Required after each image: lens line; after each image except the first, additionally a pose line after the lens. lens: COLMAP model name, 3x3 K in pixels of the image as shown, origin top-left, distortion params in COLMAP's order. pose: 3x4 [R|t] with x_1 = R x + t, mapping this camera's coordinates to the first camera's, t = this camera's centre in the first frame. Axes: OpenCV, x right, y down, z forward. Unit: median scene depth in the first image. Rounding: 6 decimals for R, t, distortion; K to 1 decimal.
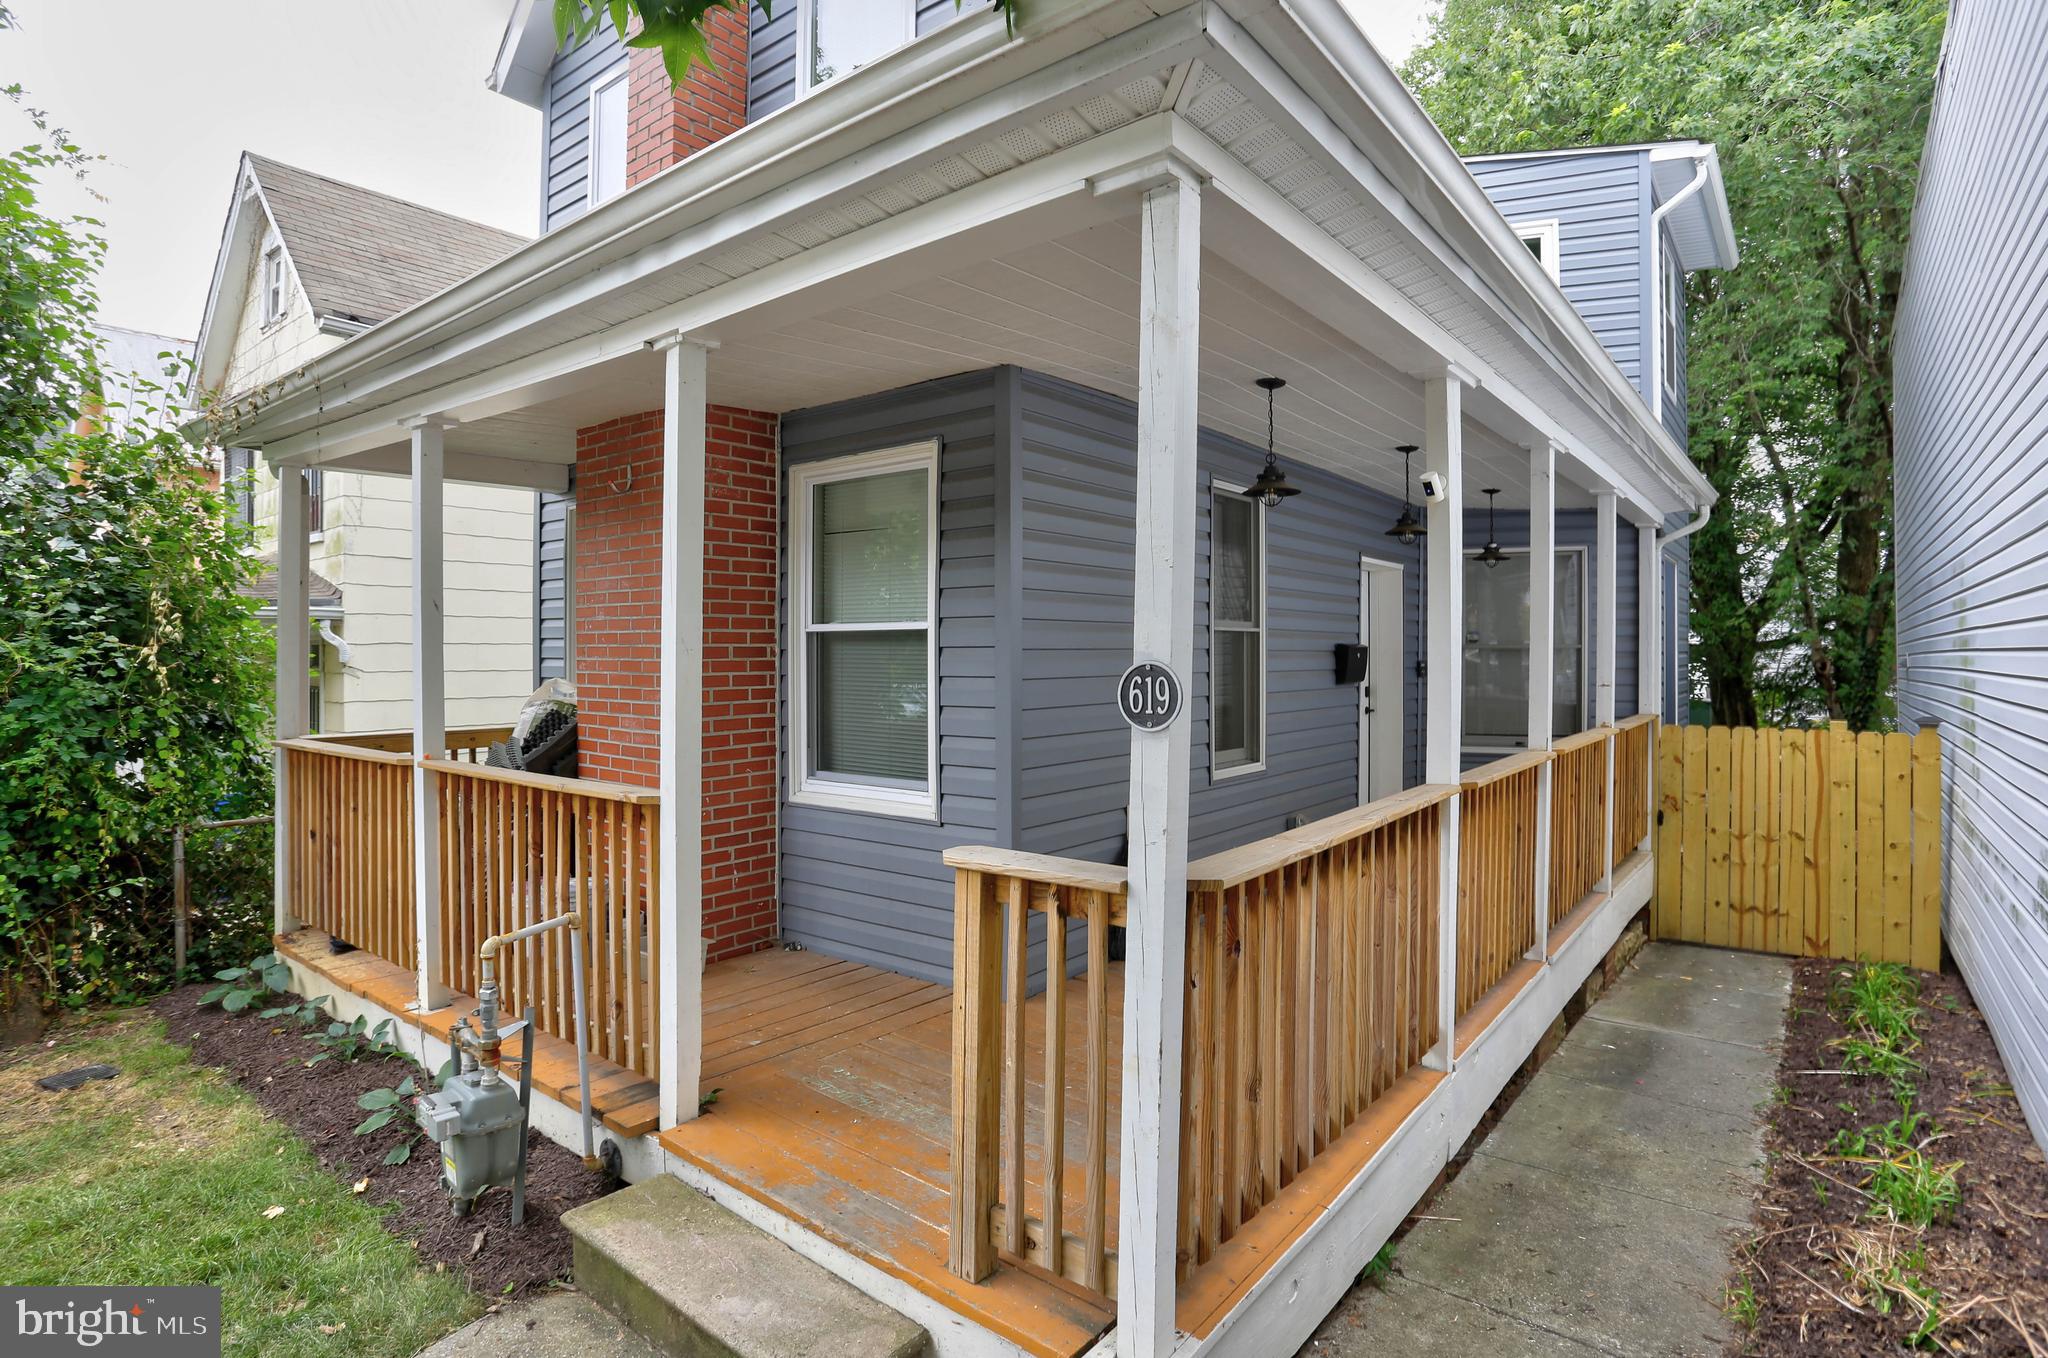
lens RADIAL K [[1021.0, 0, 1022.4], [0, 1021.0, 663.1], [0, 0, 1]] dist [-0.020137, 0.004624]
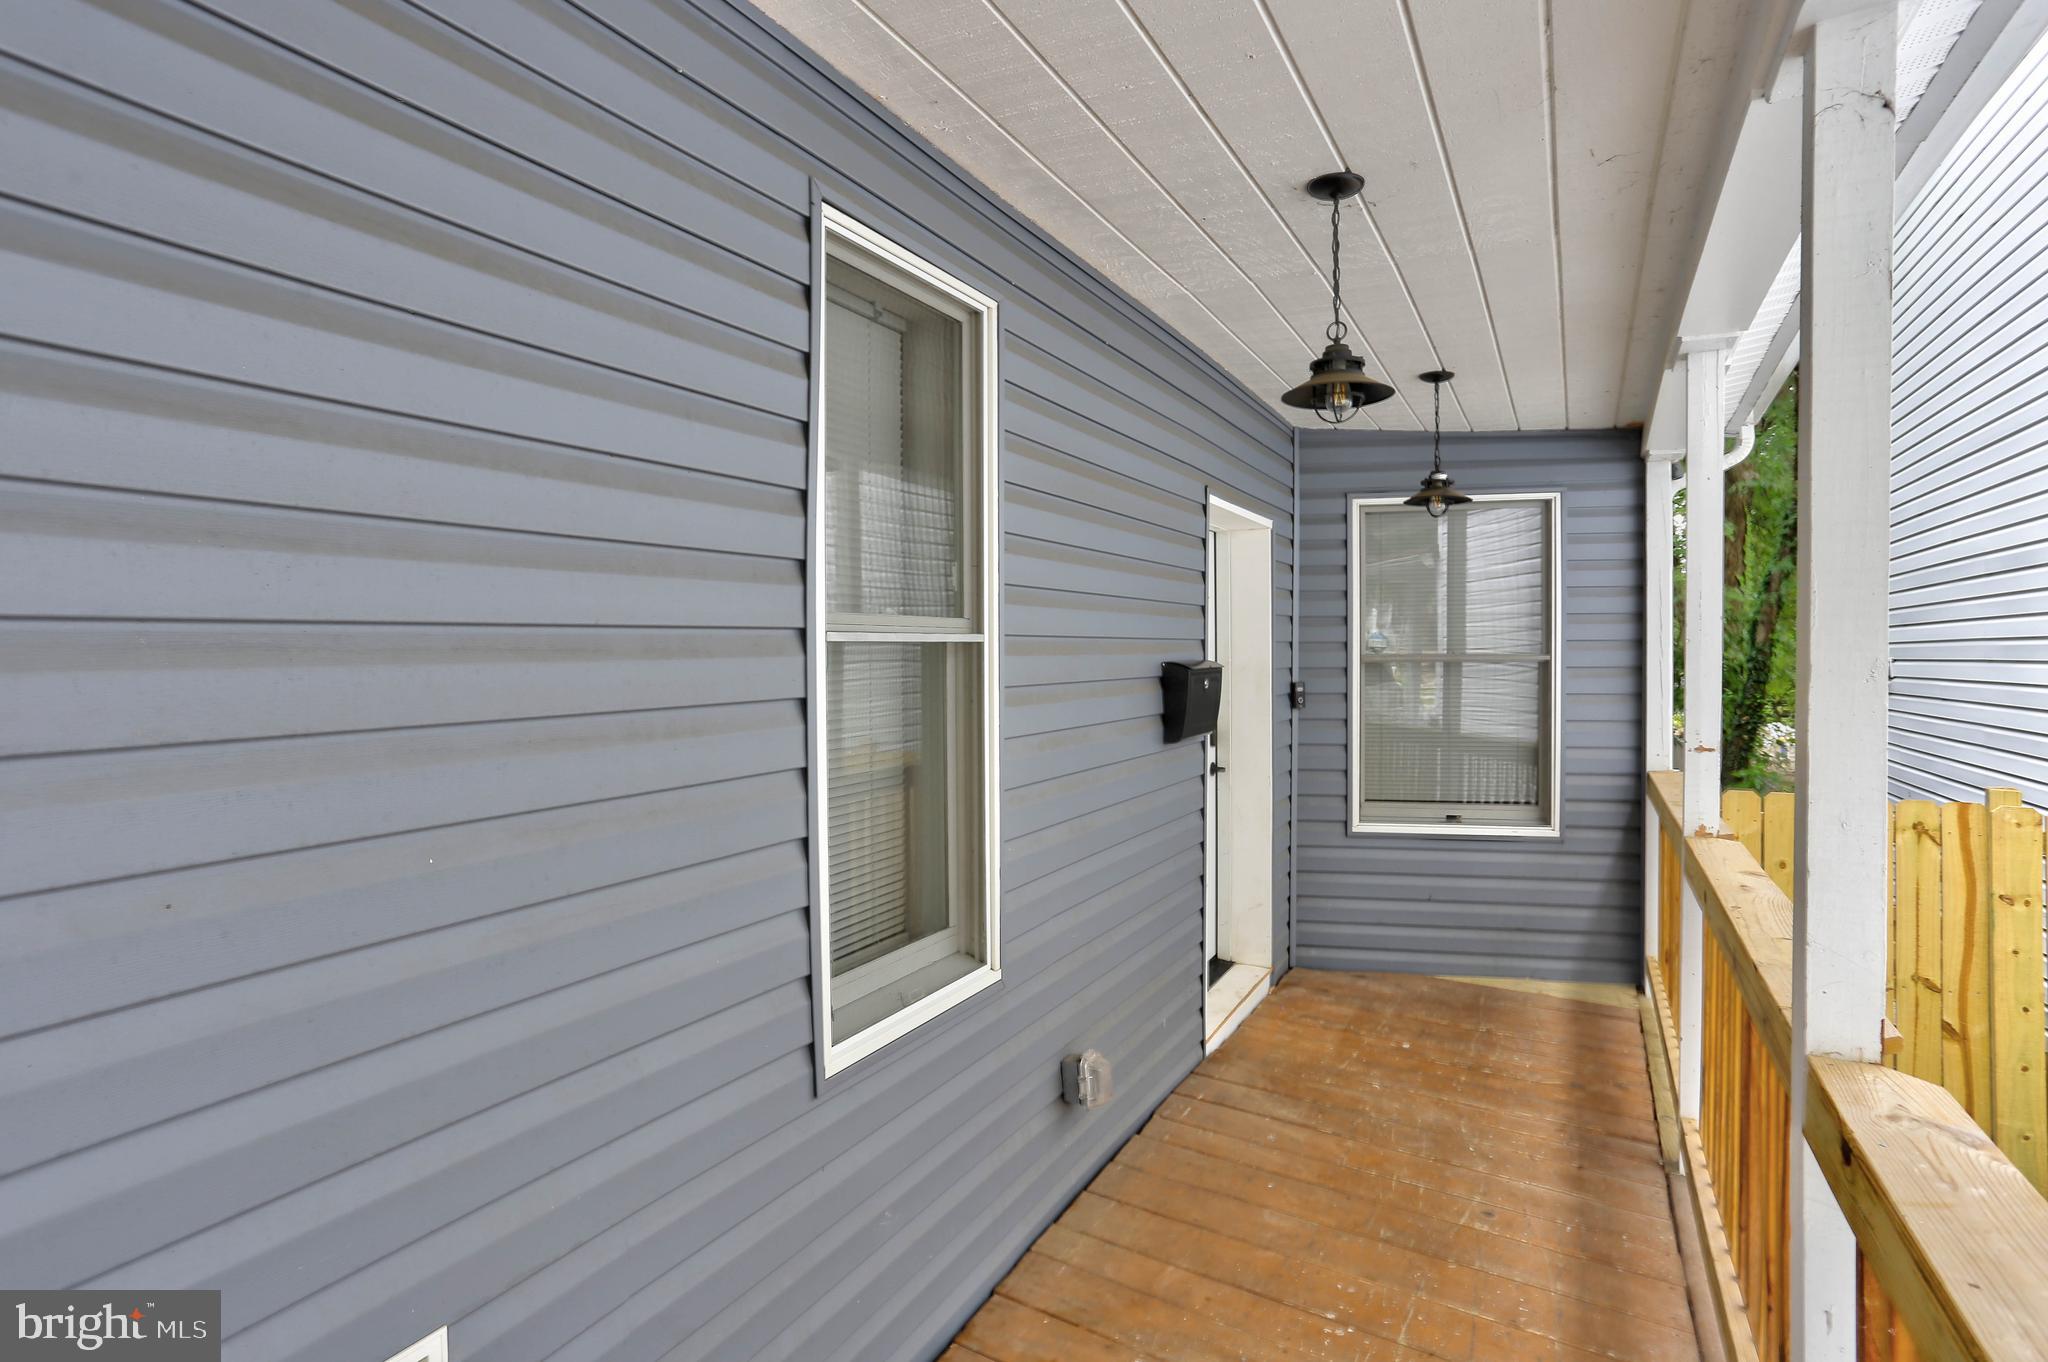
lens RADIAL K [[1021.0, 0, 1021.8], [0, 1021.0, 675.4], [0, 0, 1]] dist [-0.020137, 0.004624]
pose [[0.985843, -0.011427, 0.167279, 0.156180], [0.008937, 0.999838, 0.015629, -0.020799], [-0.167430, -0.013912, 0.985786, 0.517965]]
